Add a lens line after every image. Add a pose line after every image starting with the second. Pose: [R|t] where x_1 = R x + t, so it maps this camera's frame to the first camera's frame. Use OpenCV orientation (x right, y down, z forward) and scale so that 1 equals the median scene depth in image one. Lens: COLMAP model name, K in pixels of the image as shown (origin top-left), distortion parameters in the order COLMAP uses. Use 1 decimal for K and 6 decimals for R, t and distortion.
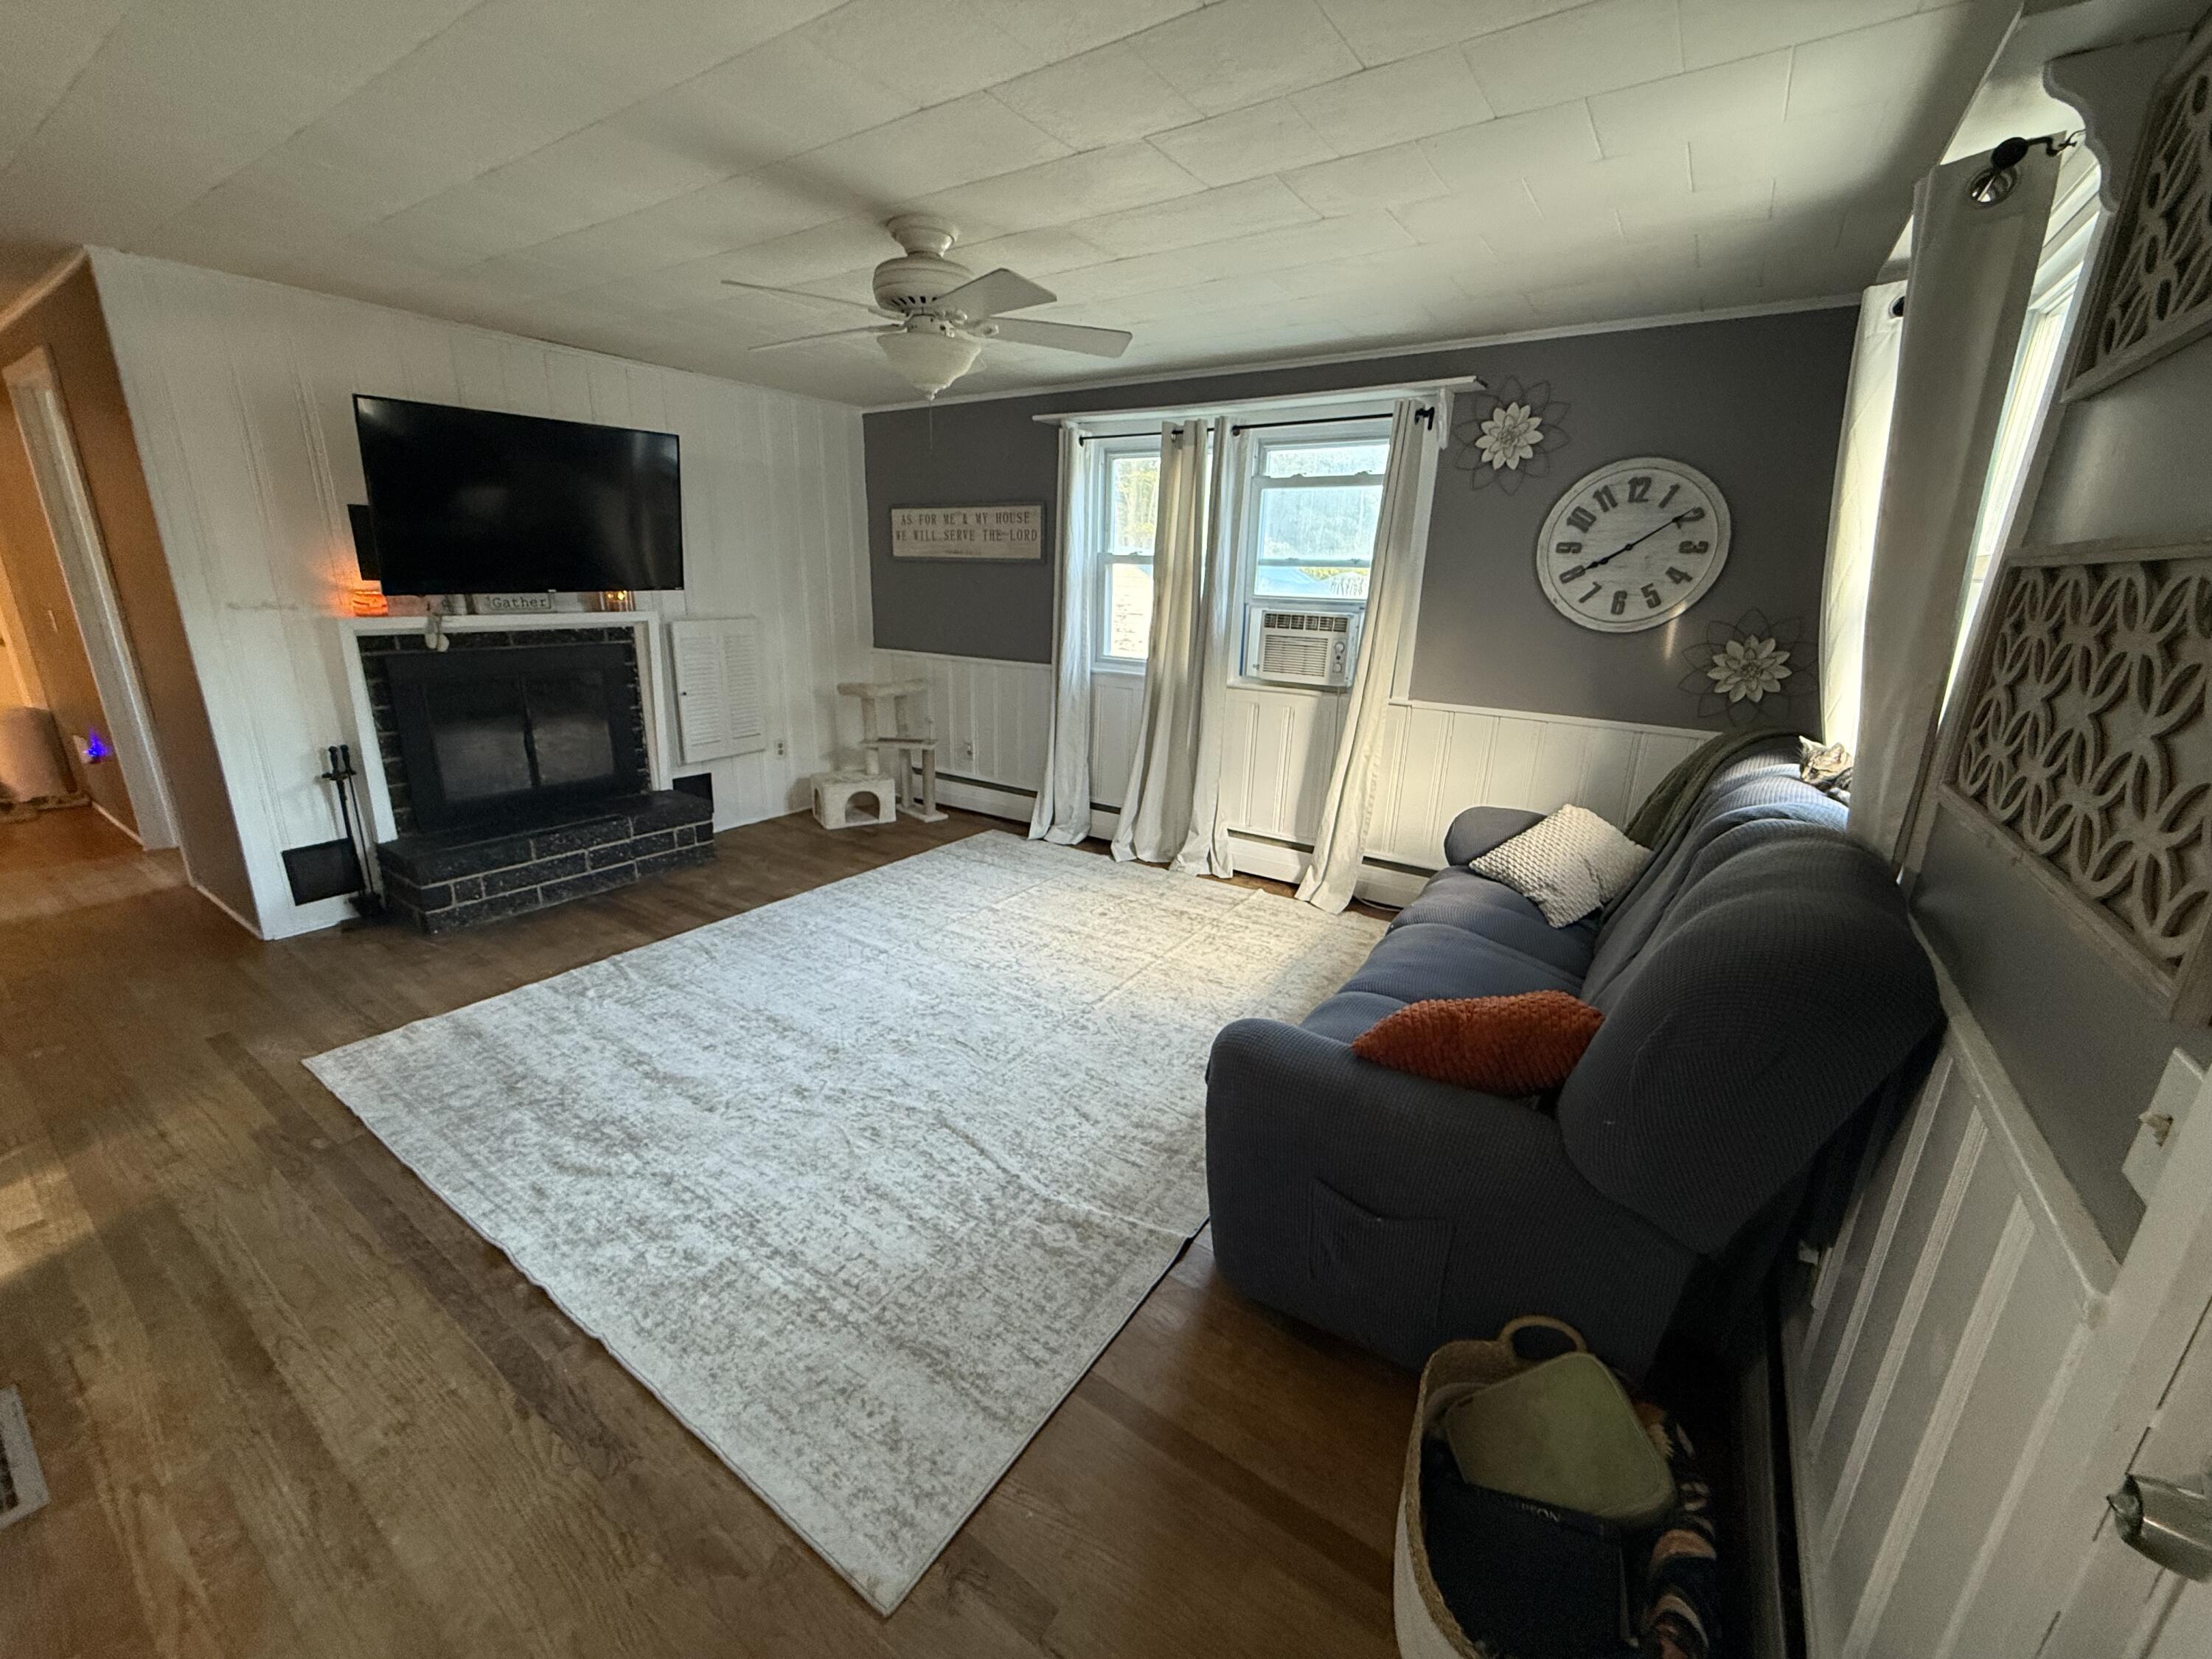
lens RADIAL K [[880.6, 0, 1098.4], [0, 880.6, 830.7], [0, 0, 1]] dist [0.001076, -0.000075]
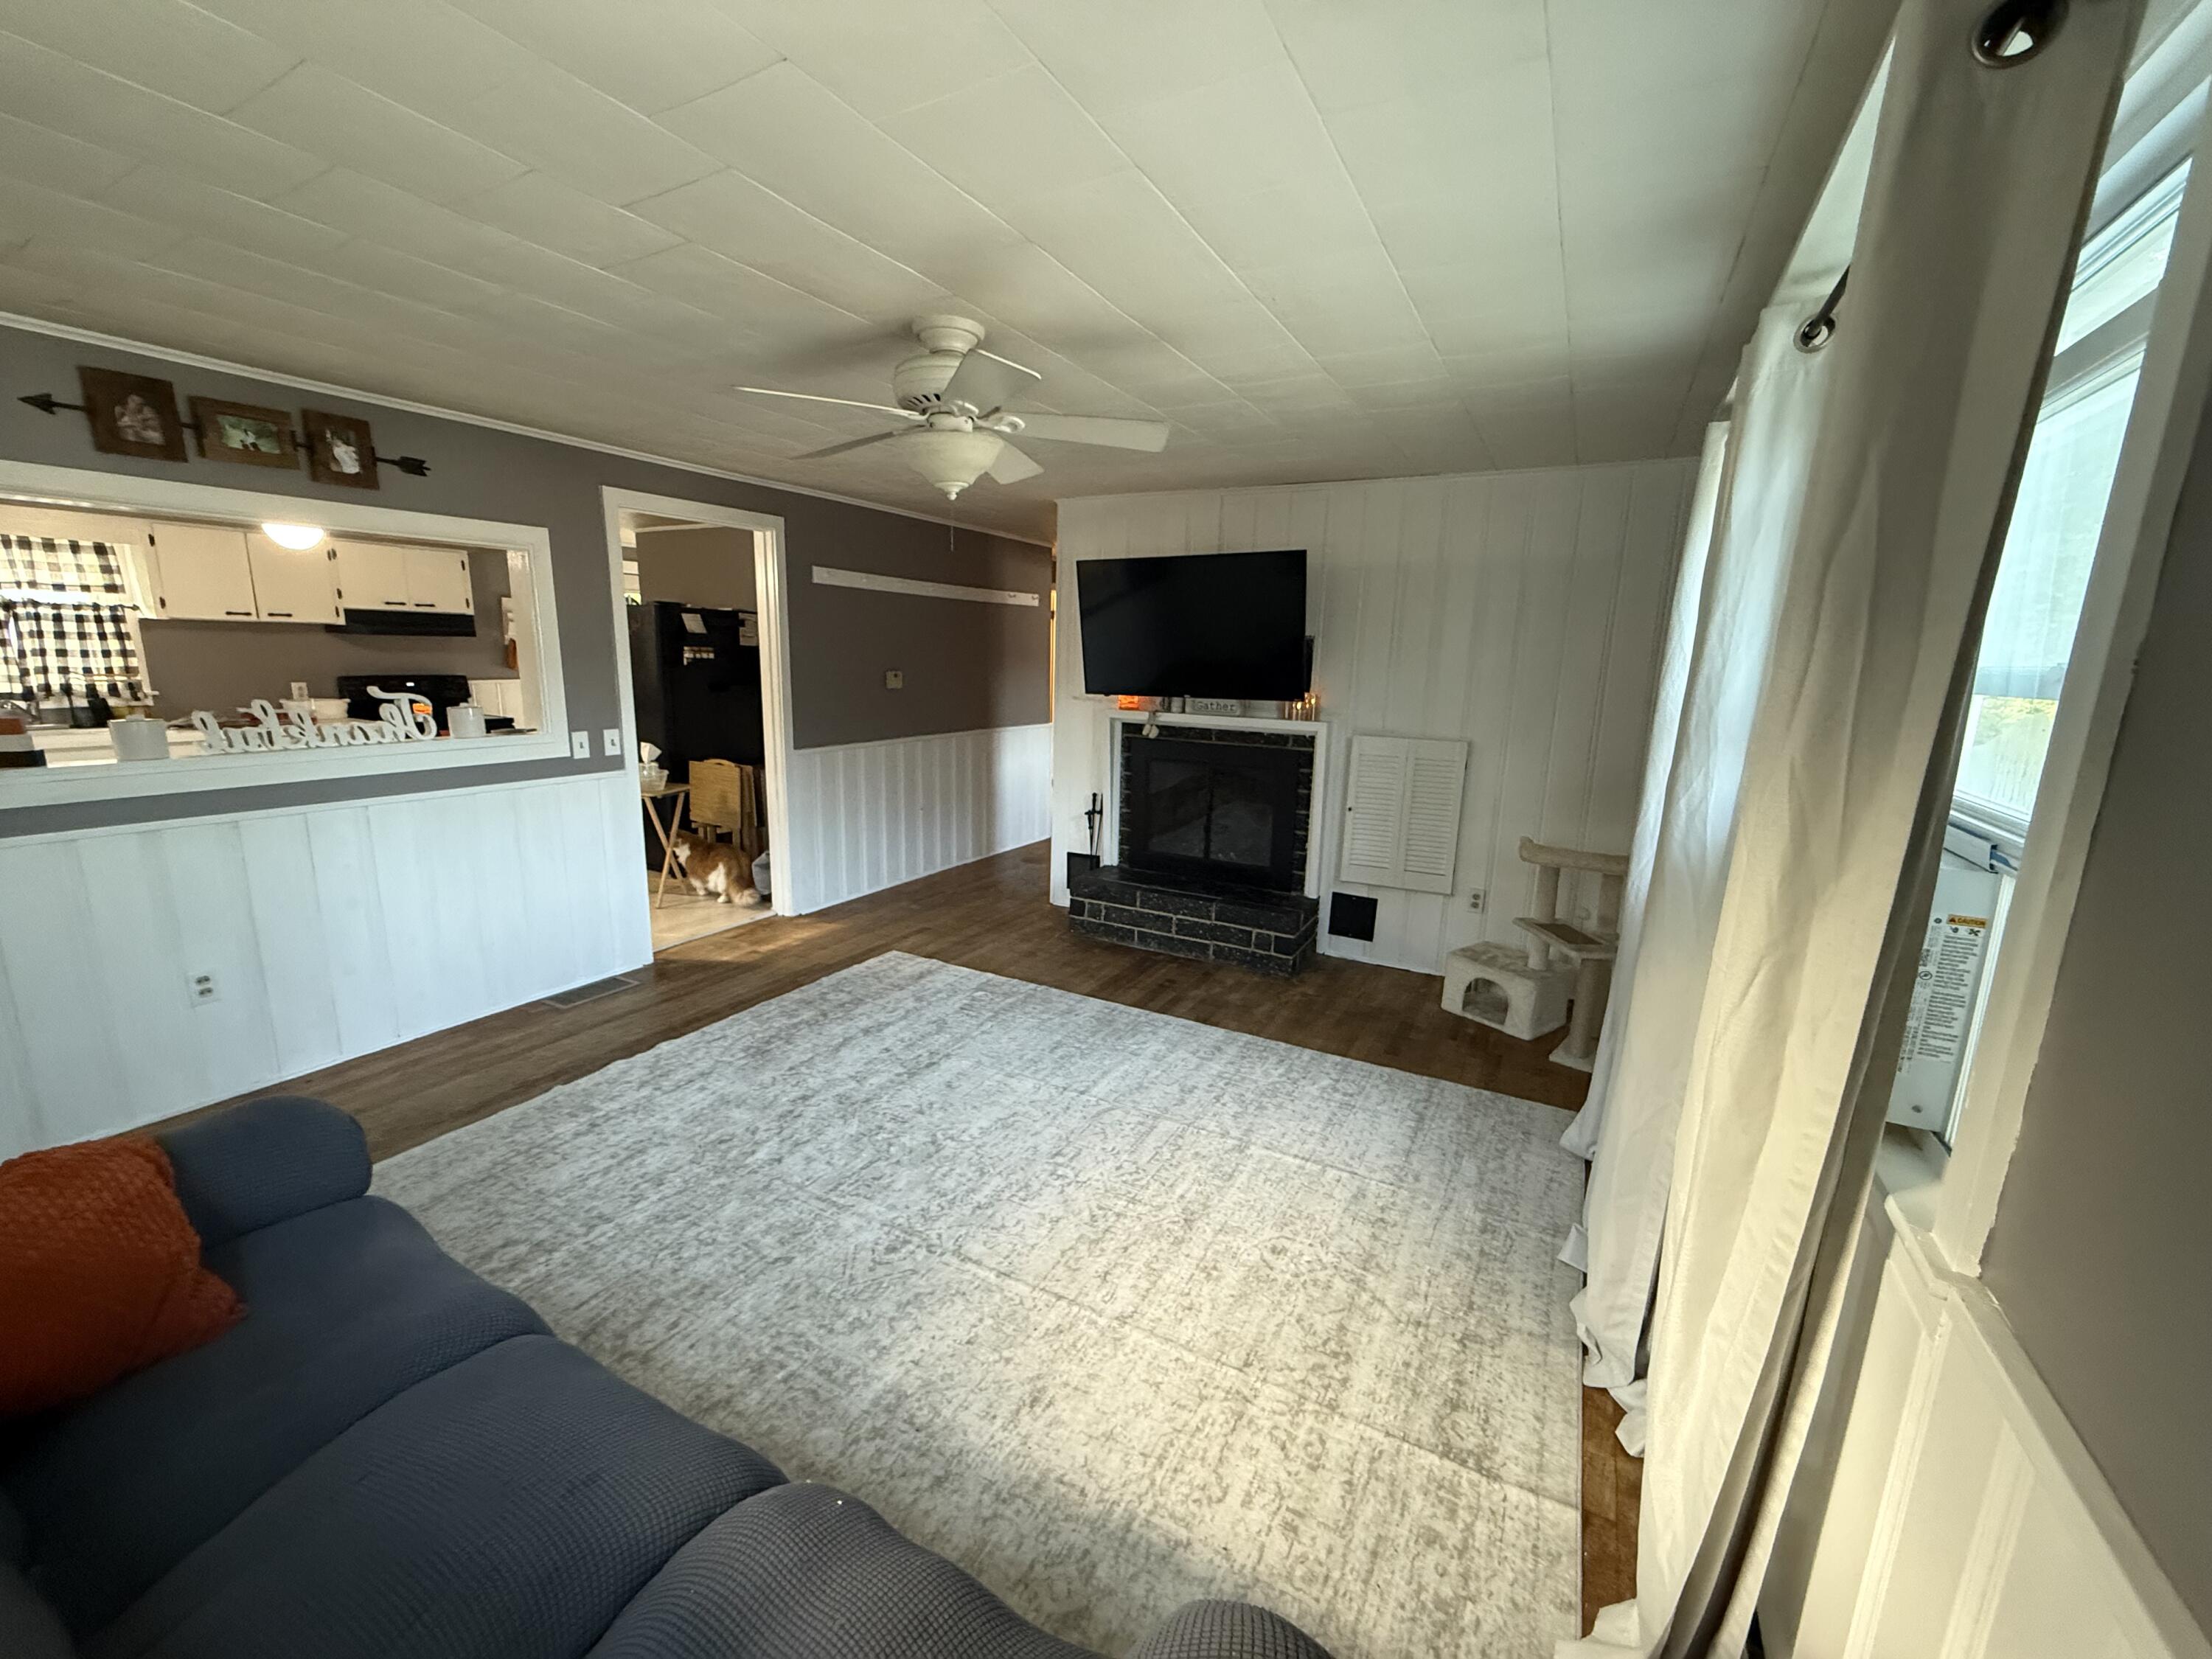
lens RADIAL K [[880.6, 0, 1098.4], [0, 880.6, 830.7], [0, 0, 1]] dist [0.001076, -0.000075]
pose [[0.097591, 0.177880, -0.979201, 0.580149], [-0.305910, 0.941626, 0.140566, -0.241080], [0.947045, 0.285829, 0.146310, 0.795091]]
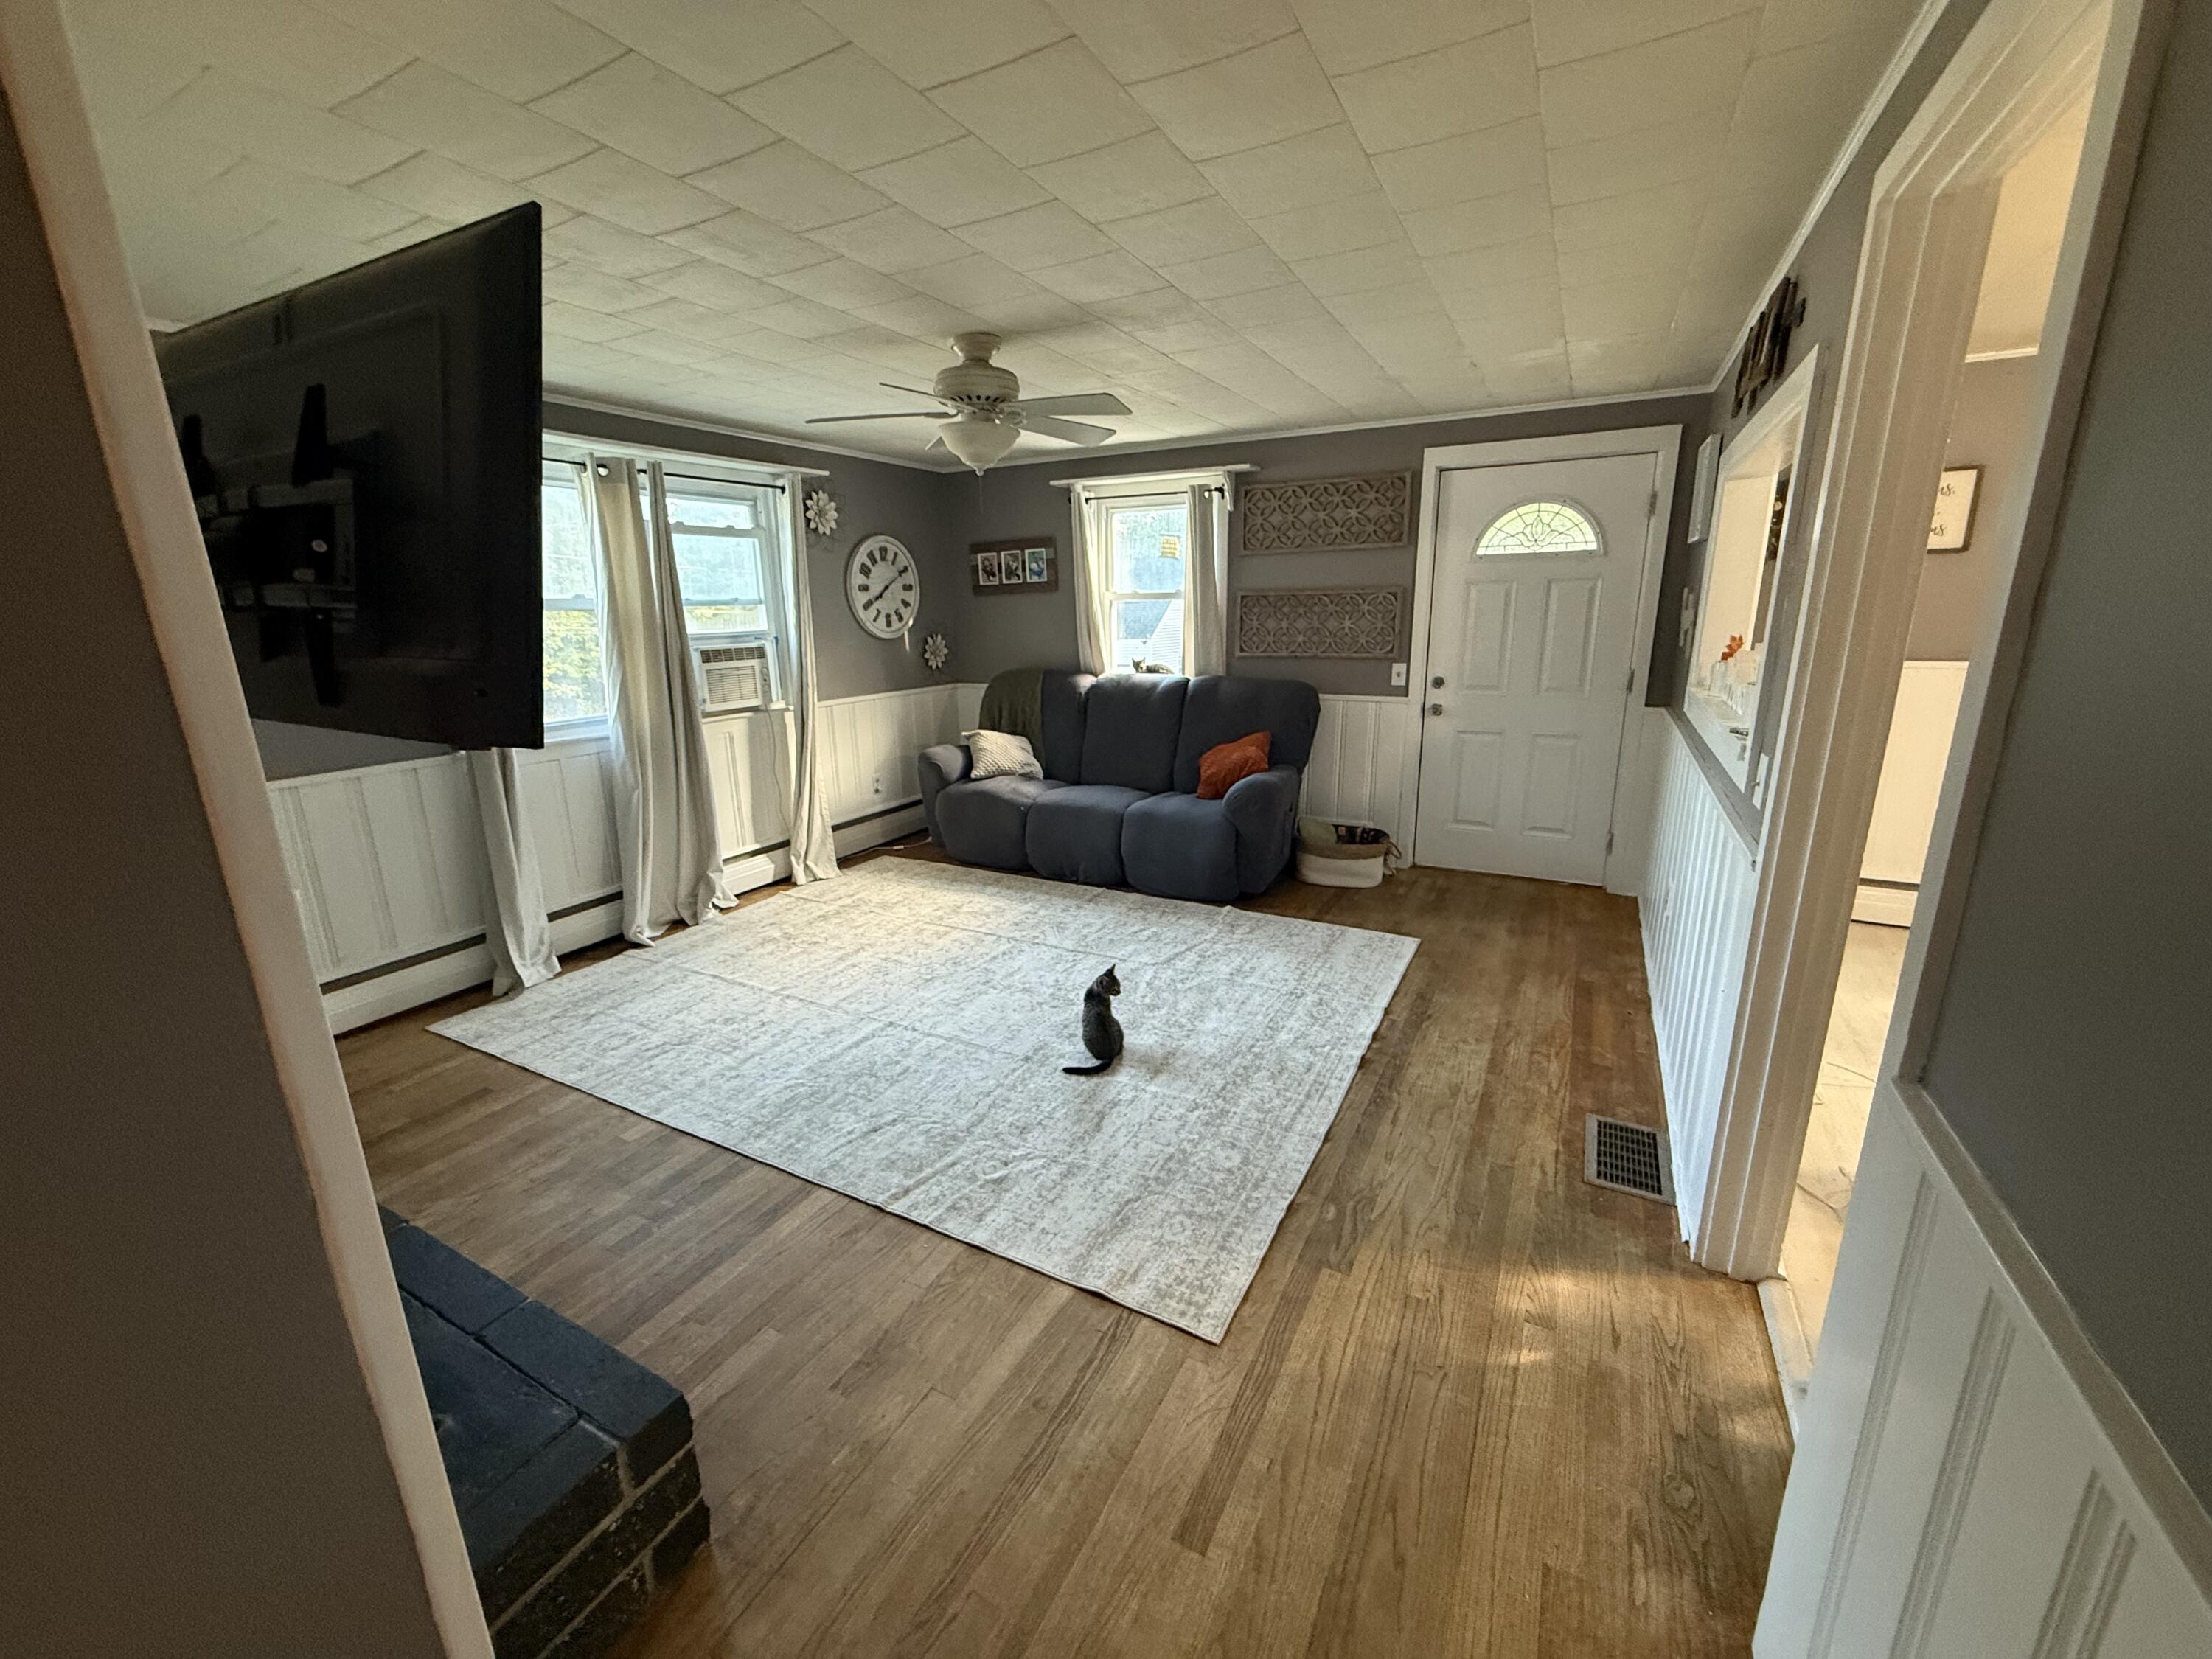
lens RADIAL K [[880.6, 0, 1098.4], [0, 880.6, 830.7], [0, 0, 1]] dist [0.001076, -0.000075]
pose [[-0.103332, -0.272355, 0.956632, -1.082961], [0.300547, 0.908274, 0.291051, -0.248437], [-0.948153, 0.317587, -0.011998, 0.727224]]
